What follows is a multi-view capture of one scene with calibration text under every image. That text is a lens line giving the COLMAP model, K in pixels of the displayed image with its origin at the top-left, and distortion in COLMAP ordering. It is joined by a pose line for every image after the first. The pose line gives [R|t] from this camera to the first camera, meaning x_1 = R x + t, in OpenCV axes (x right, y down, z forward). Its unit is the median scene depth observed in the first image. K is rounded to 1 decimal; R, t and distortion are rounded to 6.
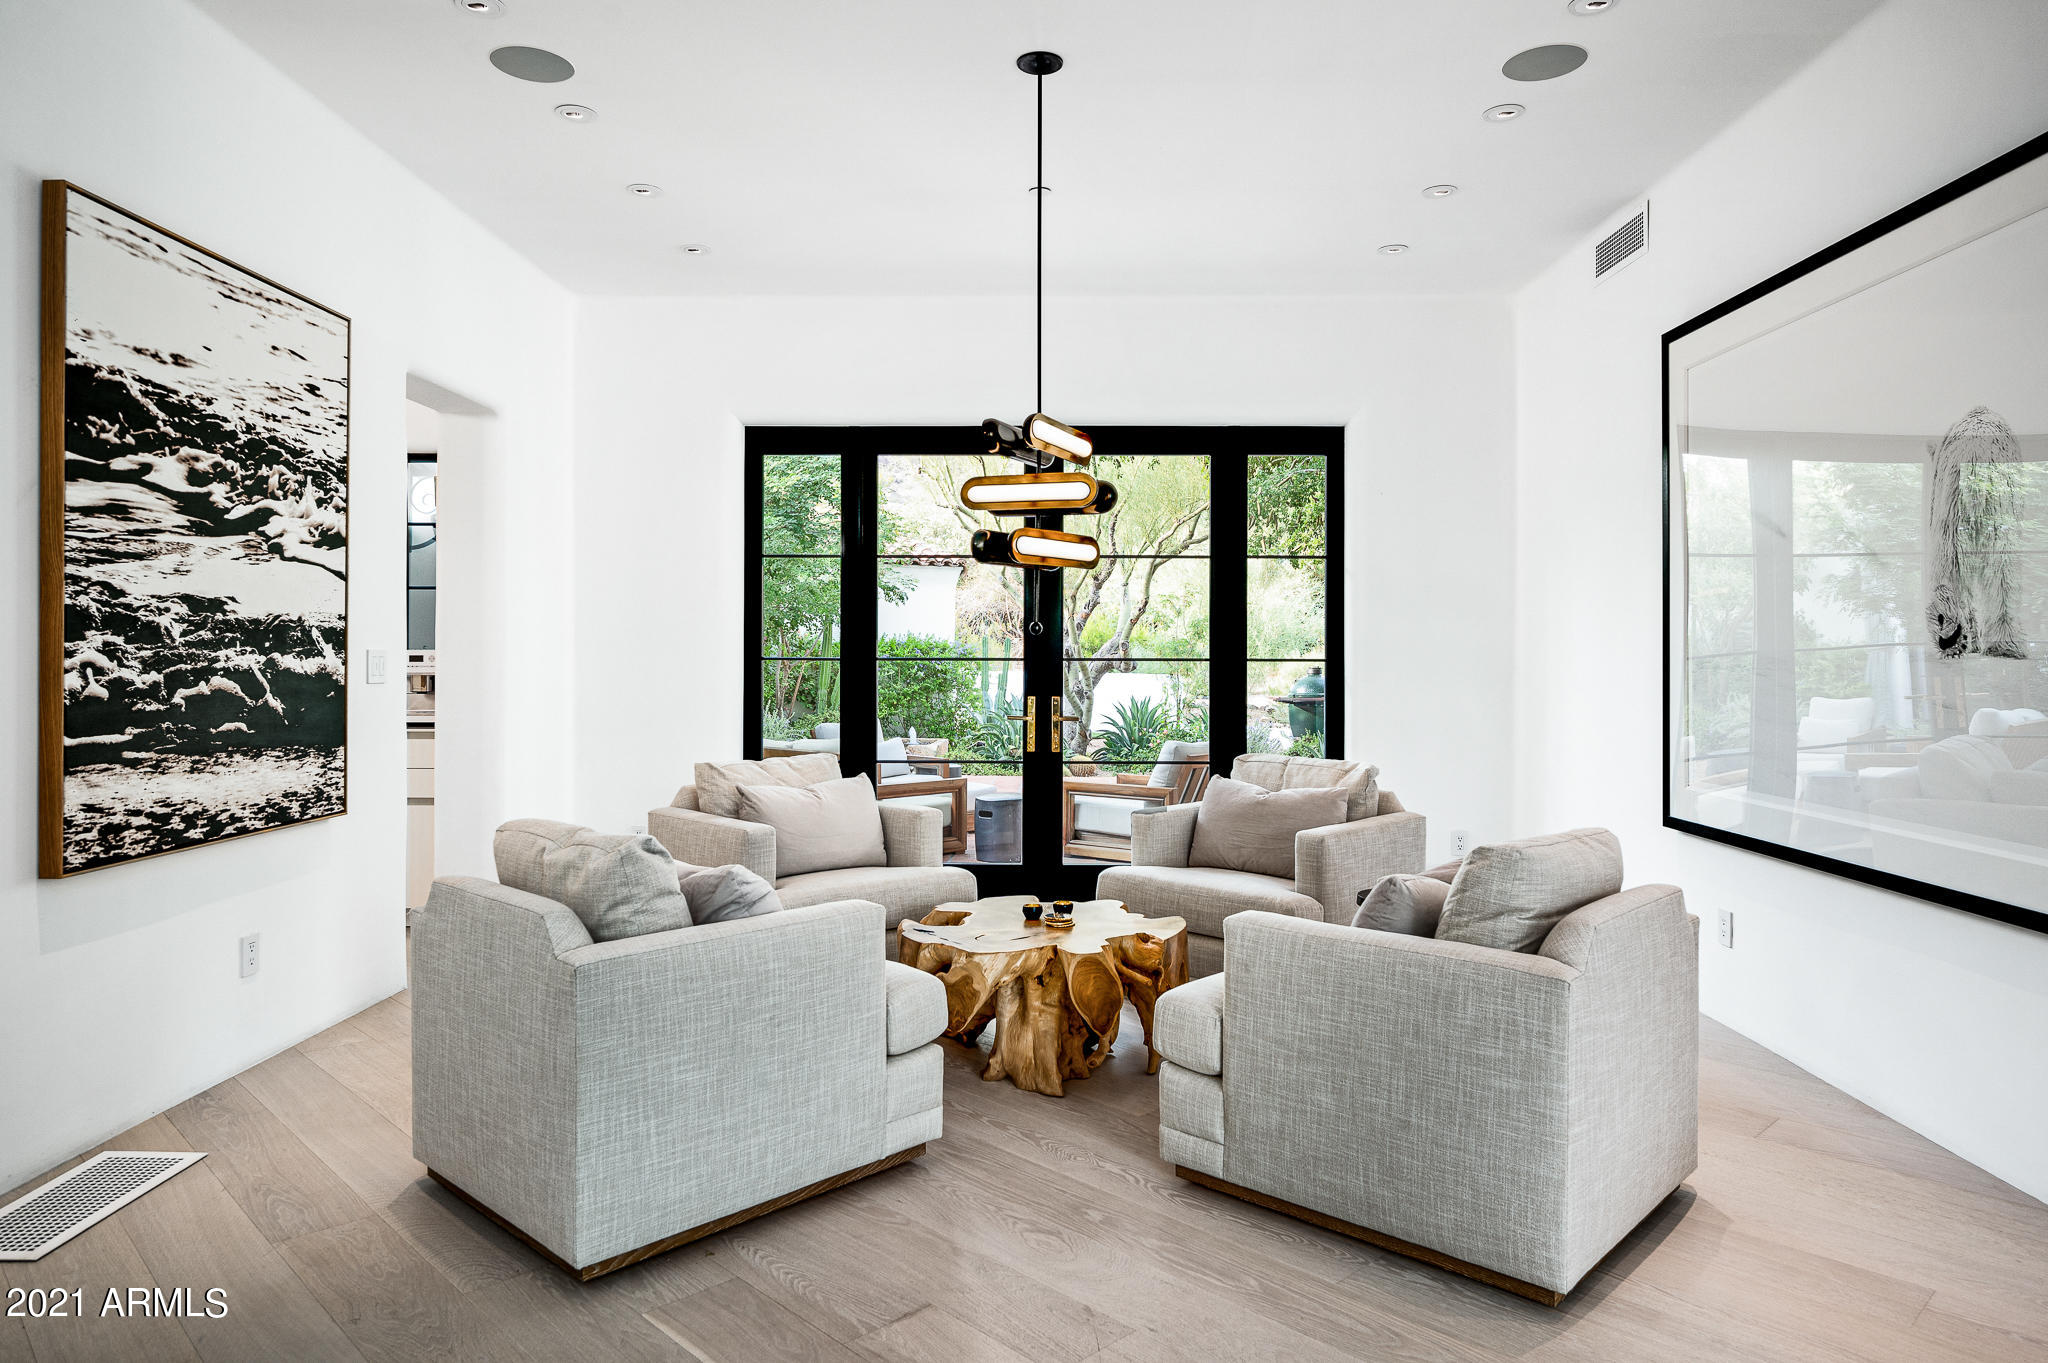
lens RADIAL K [[1300.9, 0, 1027.5], [0, 1300.9, 663.7], [0, 0, 1]] dist [0.002243, 0.001232]
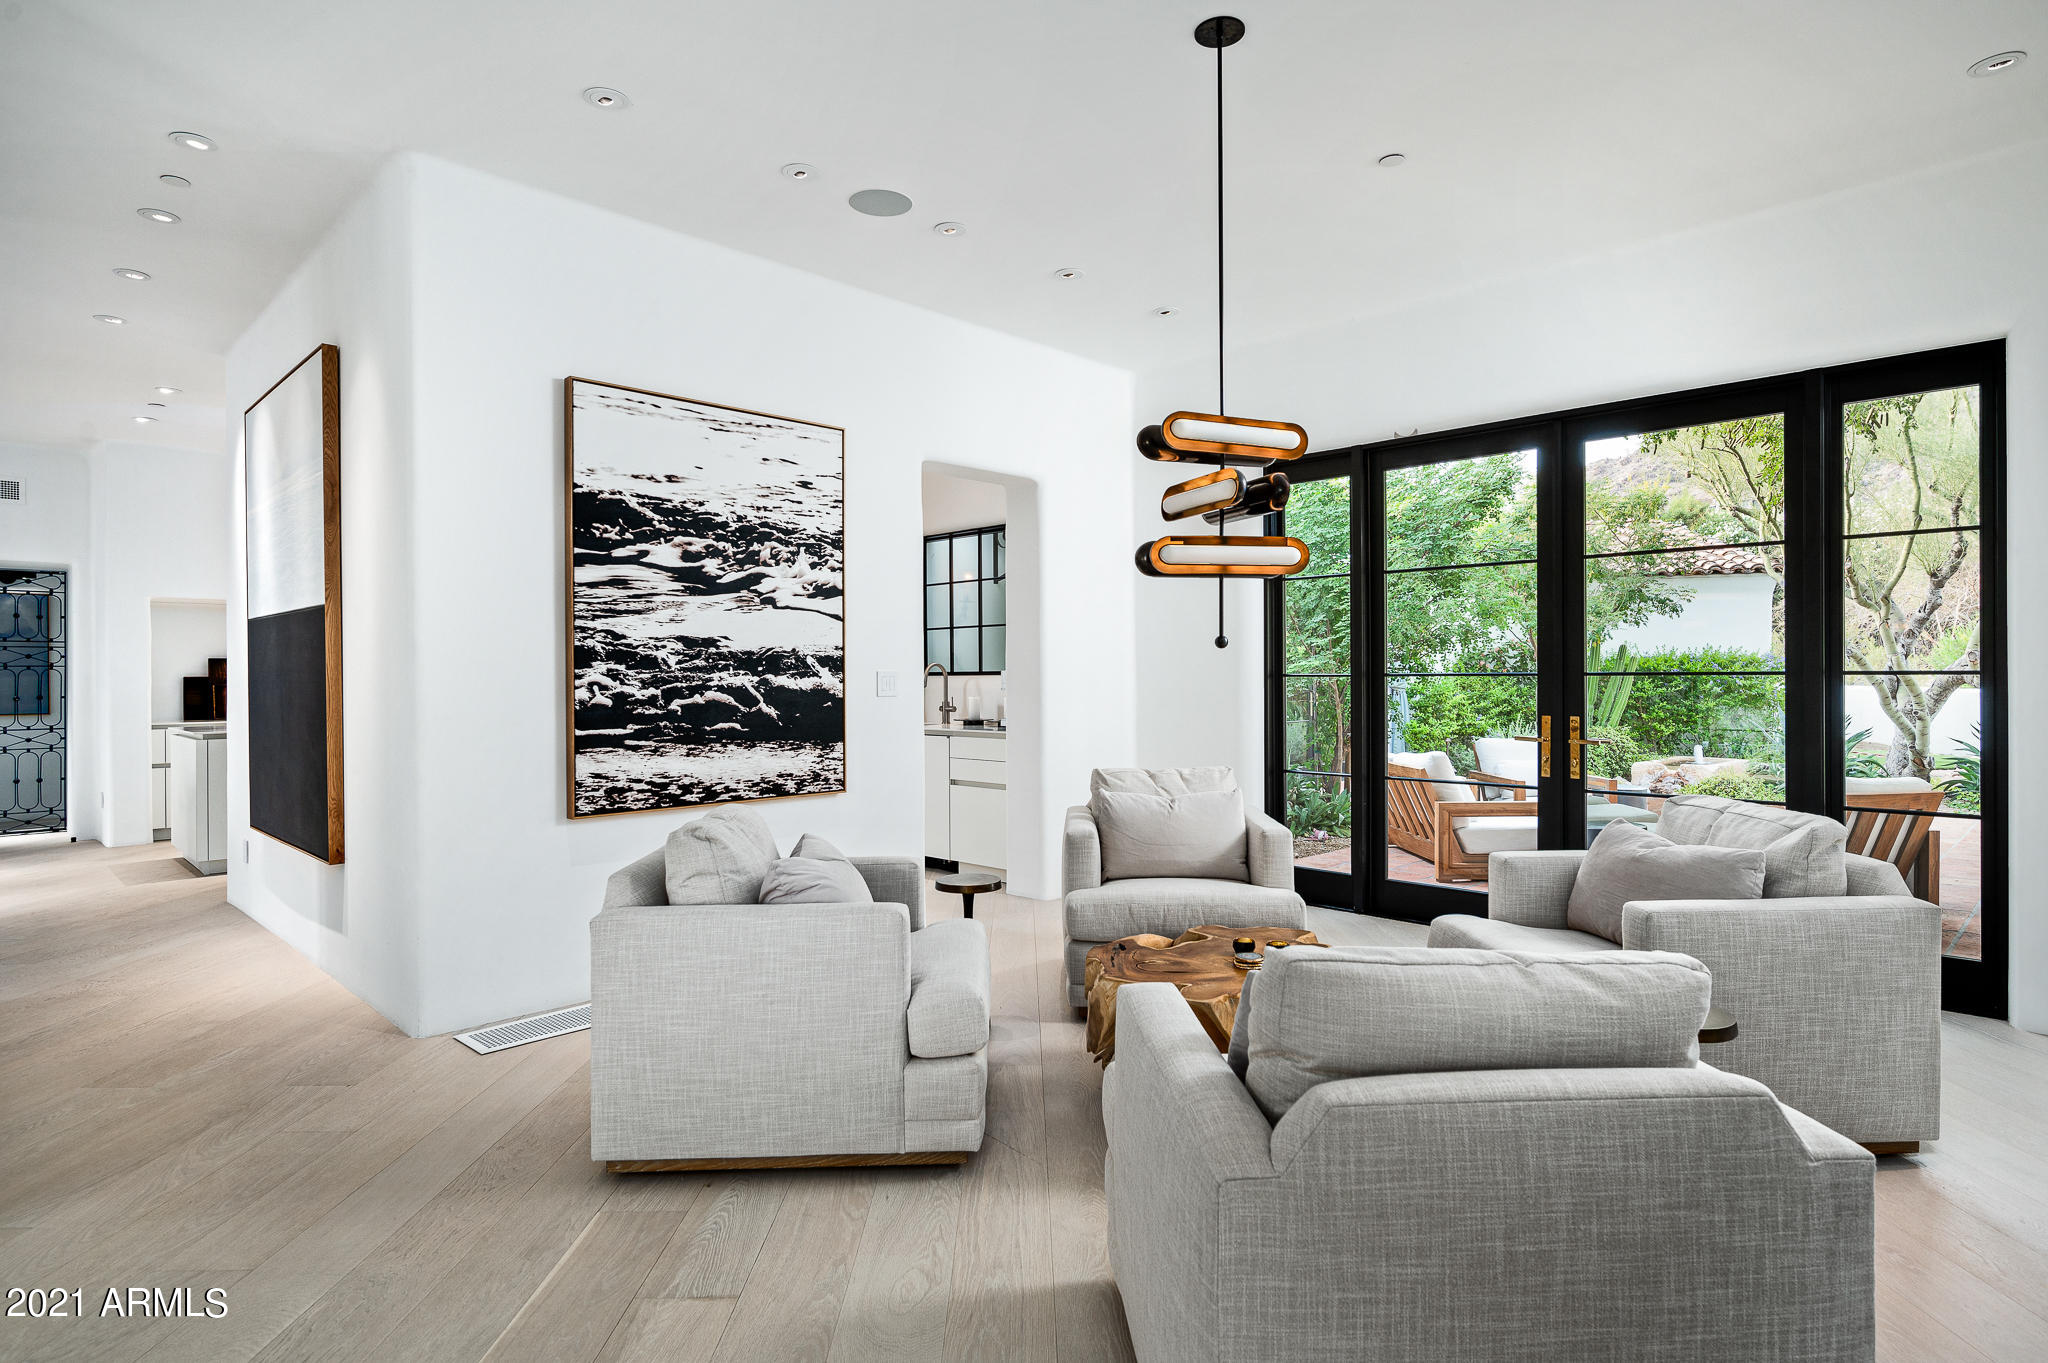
lens RADIAL K [[1090.7, 0, 1024.0], [0, 1090.7, 681.5], [0, 0, 1]] dist [0.001741, 0.000426]
pose [[0.716769, -0.002736, -0.697305, 0.489741], [0.004123, 0.999991, 0.000315, -0.000057], [0.697298, -0.003101, 0.716774, 0.373961]]
